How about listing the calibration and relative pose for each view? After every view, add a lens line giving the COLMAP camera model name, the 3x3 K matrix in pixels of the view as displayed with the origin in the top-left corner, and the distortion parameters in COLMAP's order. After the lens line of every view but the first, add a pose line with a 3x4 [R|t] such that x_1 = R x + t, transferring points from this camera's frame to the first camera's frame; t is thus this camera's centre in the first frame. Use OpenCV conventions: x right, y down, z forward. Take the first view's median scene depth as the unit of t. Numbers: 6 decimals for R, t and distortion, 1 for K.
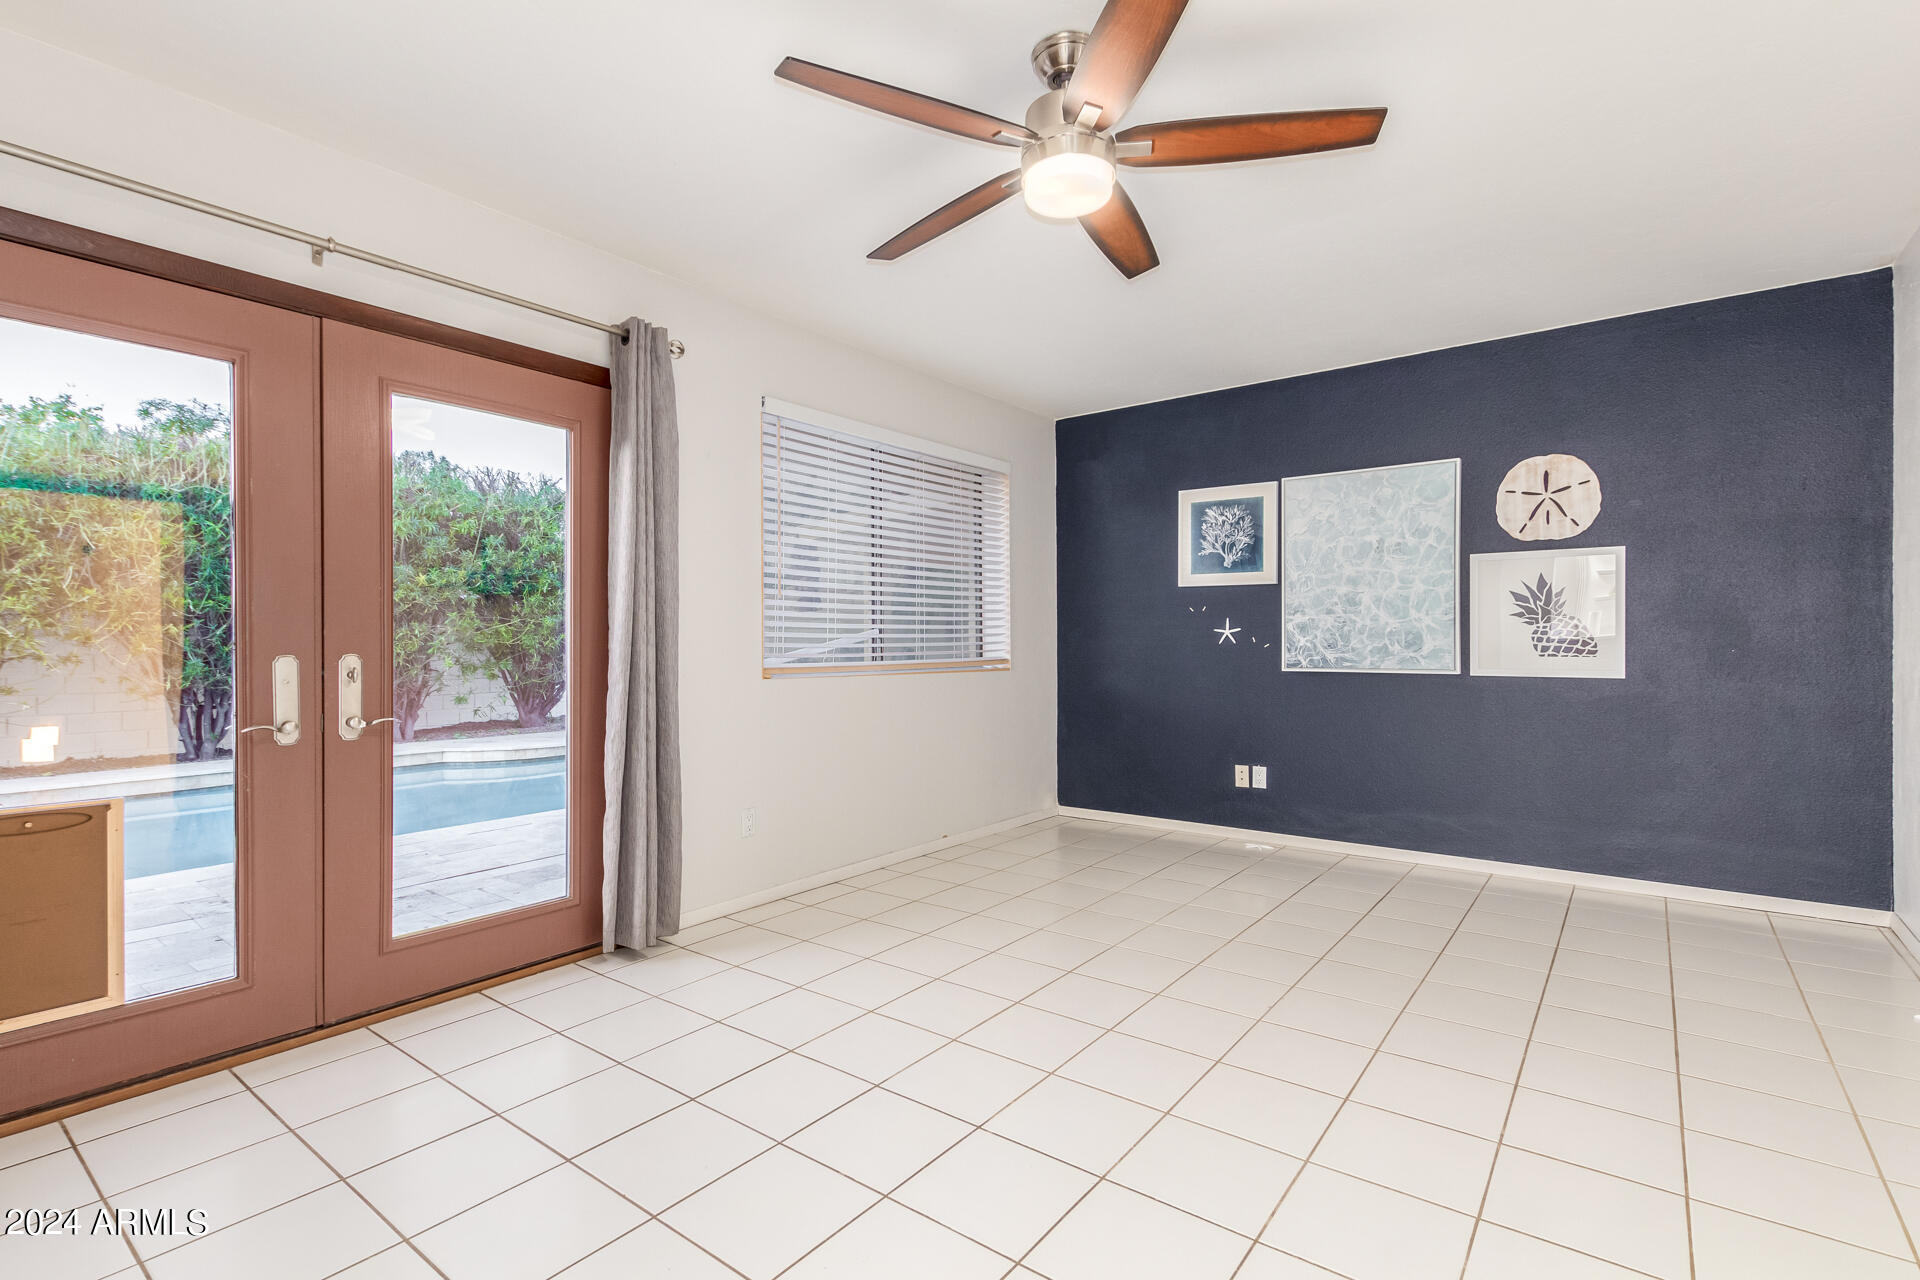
lens RADIAL K [[888.1, 0, 948.5], [0, 888.1, 643.6], [0, 0, 1]] dist [0.007155, -0.005818]
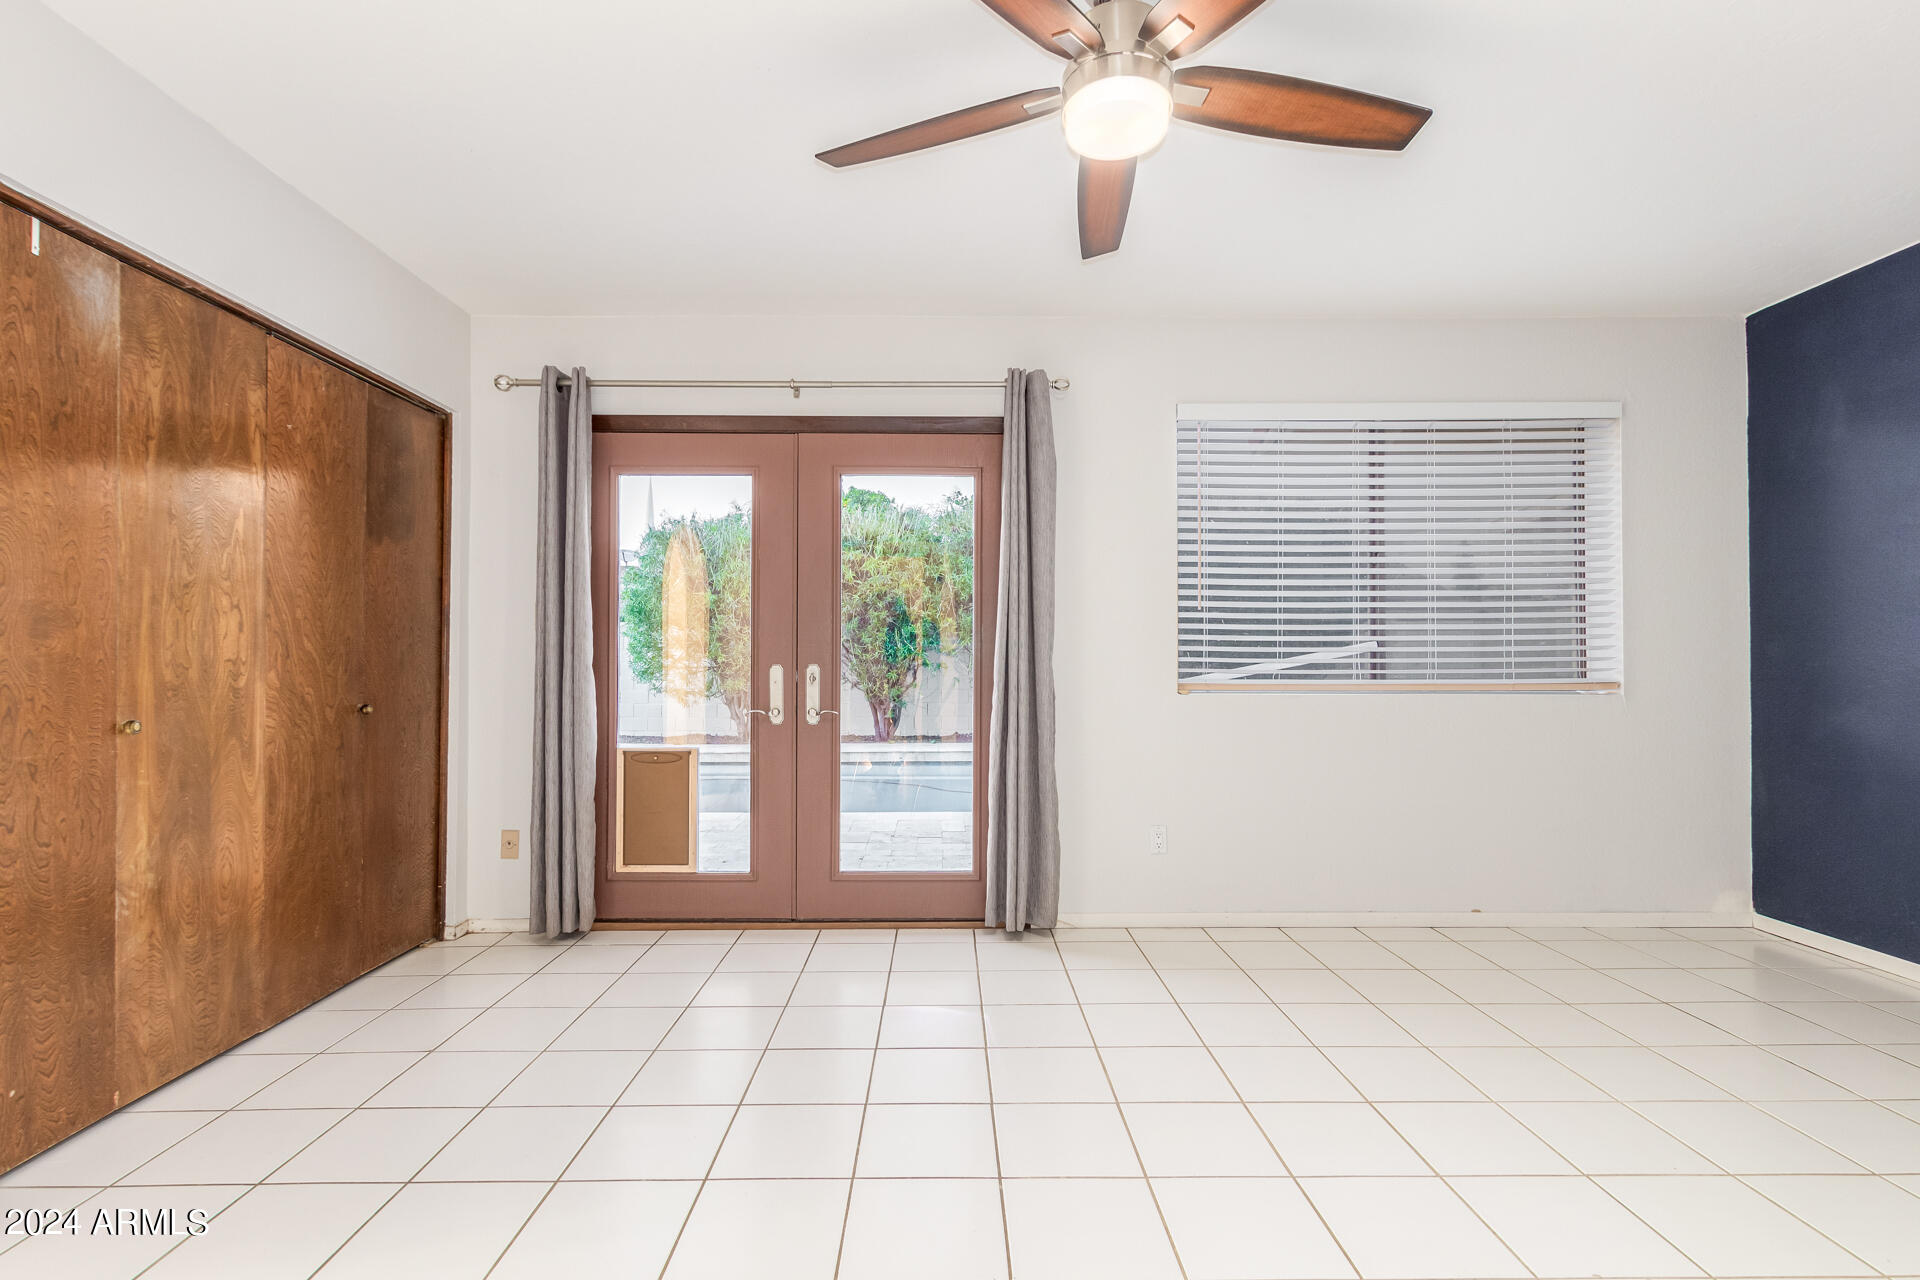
lens RADIAL K [[888.1, 0, 947.1], [0, 888.1, 642.0], [0, 0, 1]] dist [0.007155, -0.005818]
pose [[0.611201, -0.009591, -0.791417, 0.477560], [-0.004020, 0.999876, -0.015222, -0.002121], [0.791465, 0.012486, 0.611087, 0.243396]]
